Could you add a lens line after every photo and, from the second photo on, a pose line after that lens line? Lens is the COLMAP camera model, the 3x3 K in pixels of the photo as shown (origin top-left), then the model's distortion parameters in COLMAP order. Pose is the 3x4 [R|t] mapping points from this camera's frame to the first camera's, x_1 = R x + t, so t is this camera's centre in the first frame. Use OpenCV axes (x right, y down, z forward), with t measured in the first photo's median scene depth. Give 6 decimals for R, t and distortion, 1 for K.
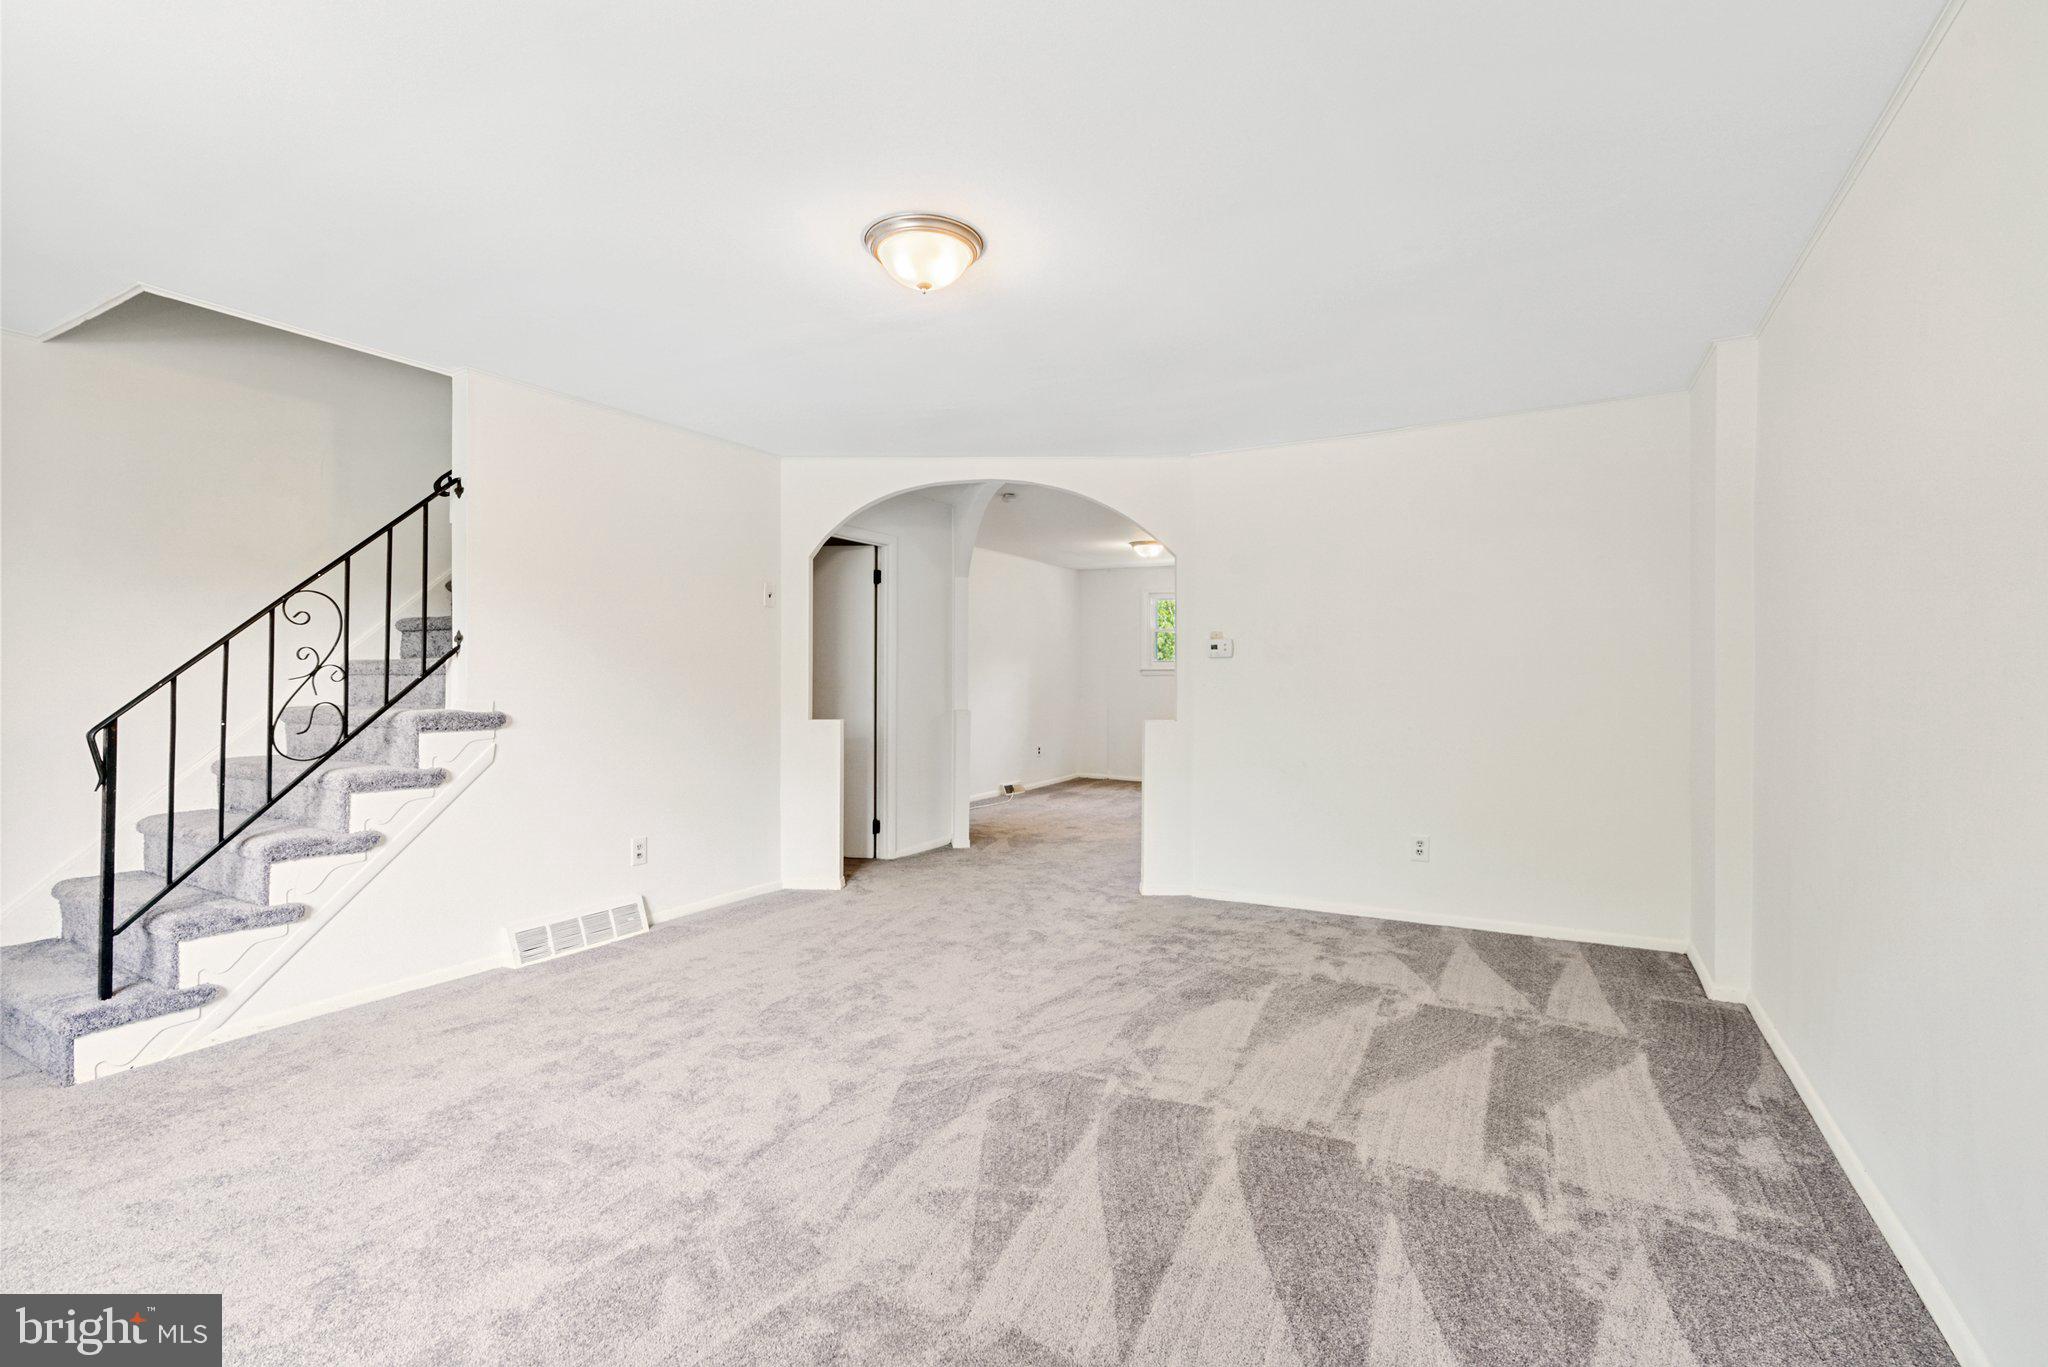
lens RADIAL K [[936.2, 0, 1027.0], [0, 936.2, 682.1], [0, 0, 1]] dist [0.003548, 0.000305]
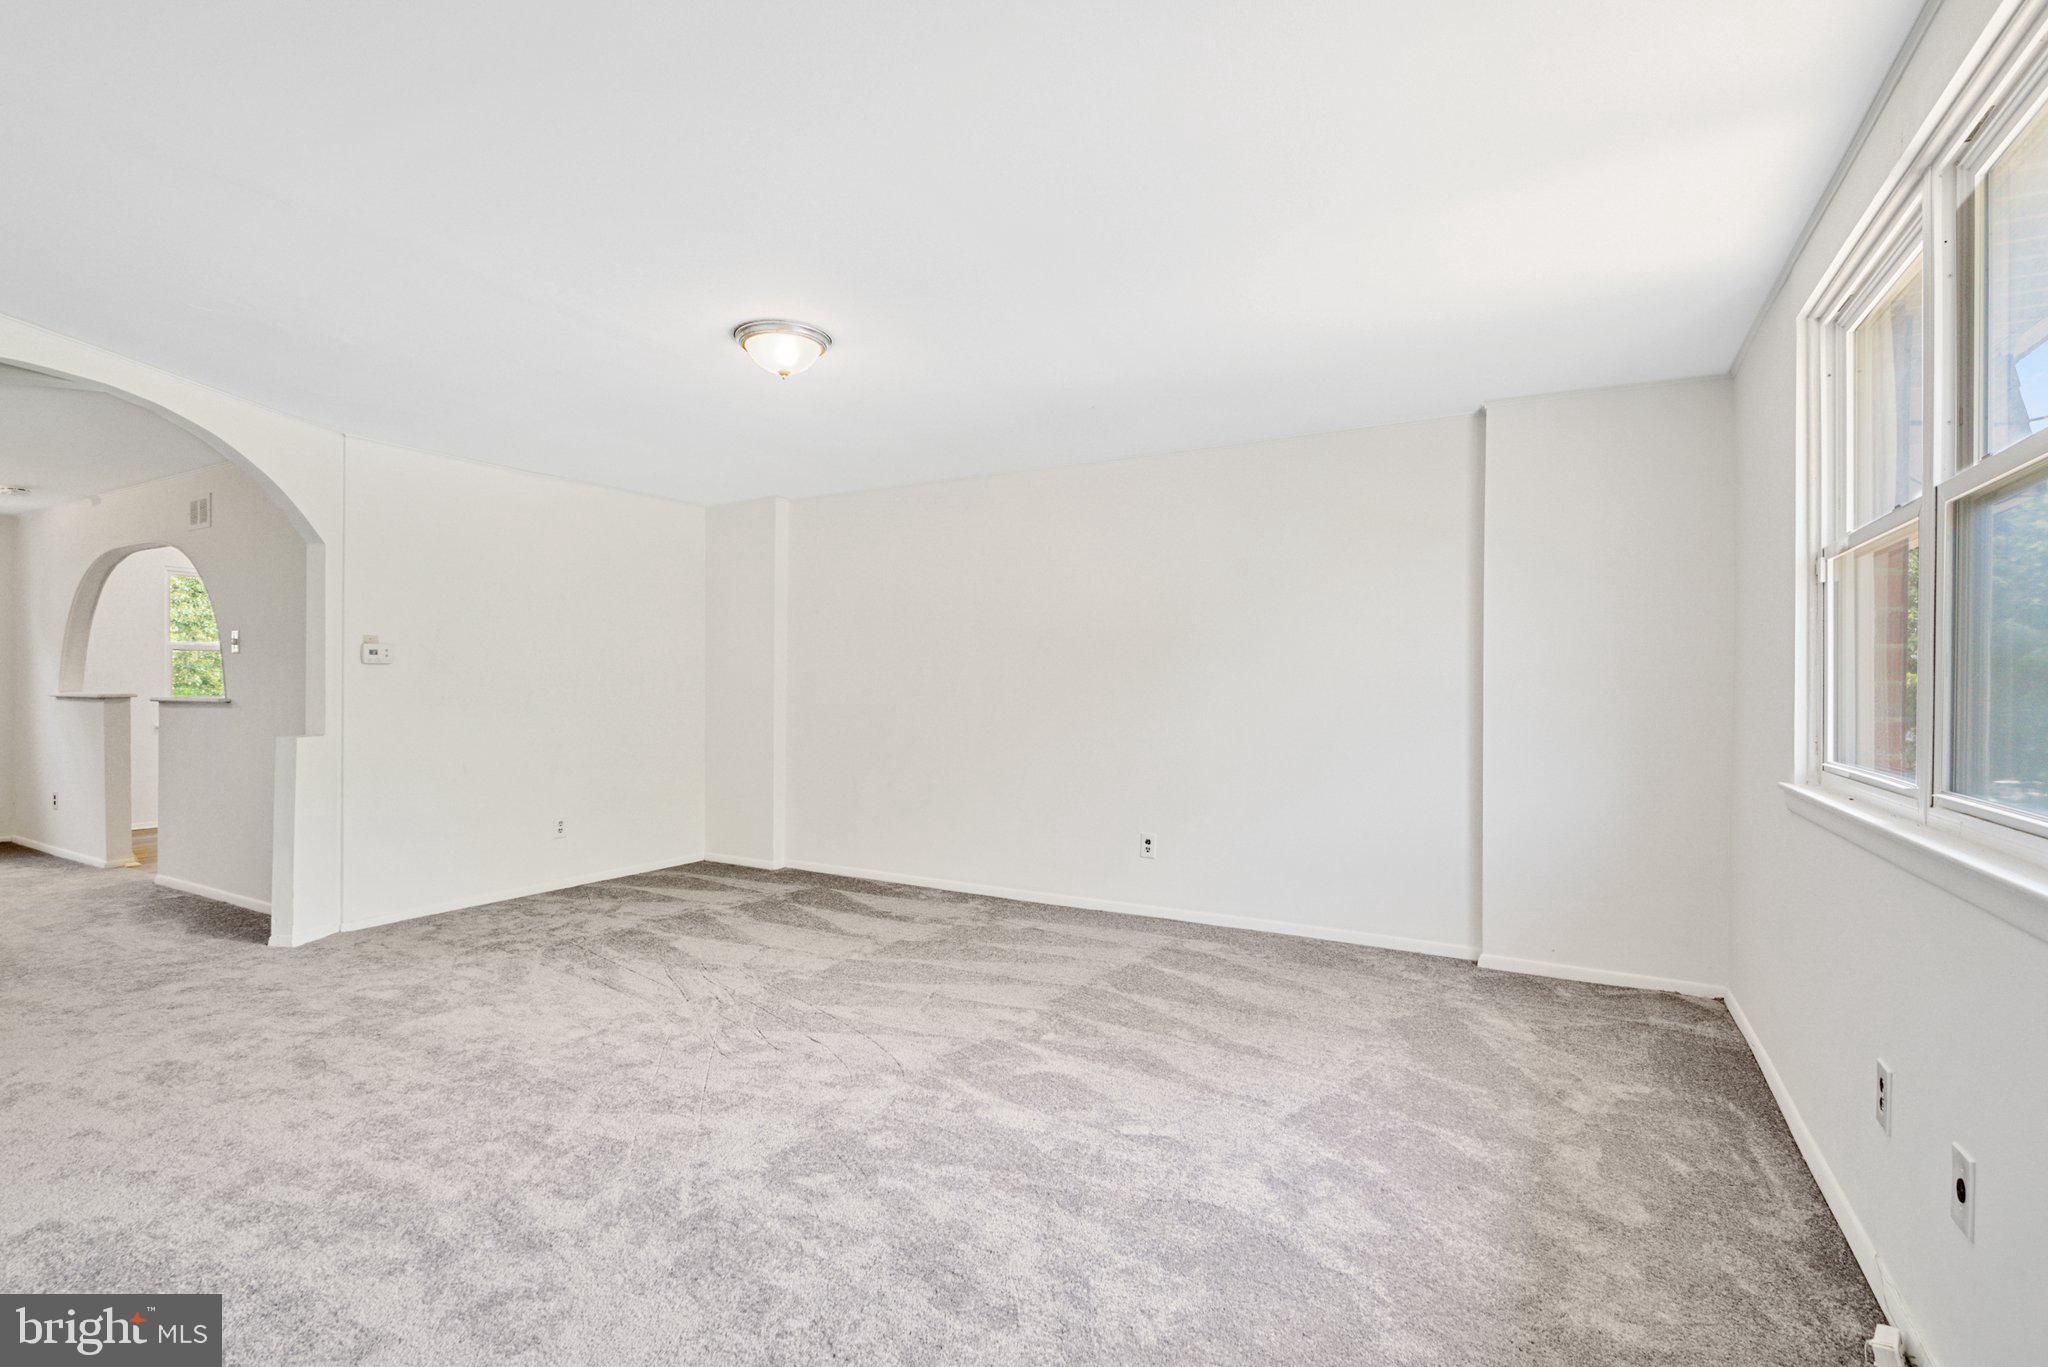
lens RADIAL K [[936.2, 0, 1028.4], [0, 936.2, 689.1], [0, 0, 1]] dist [0.003548, 0.000305]
pose [[0.003544, -0.003653, 0.999987, -1.056839], [-0.004342, 0.999984, 0.003669, -0.010157], [-0.999984, -0.004355, 0.003528, 0.517624]]
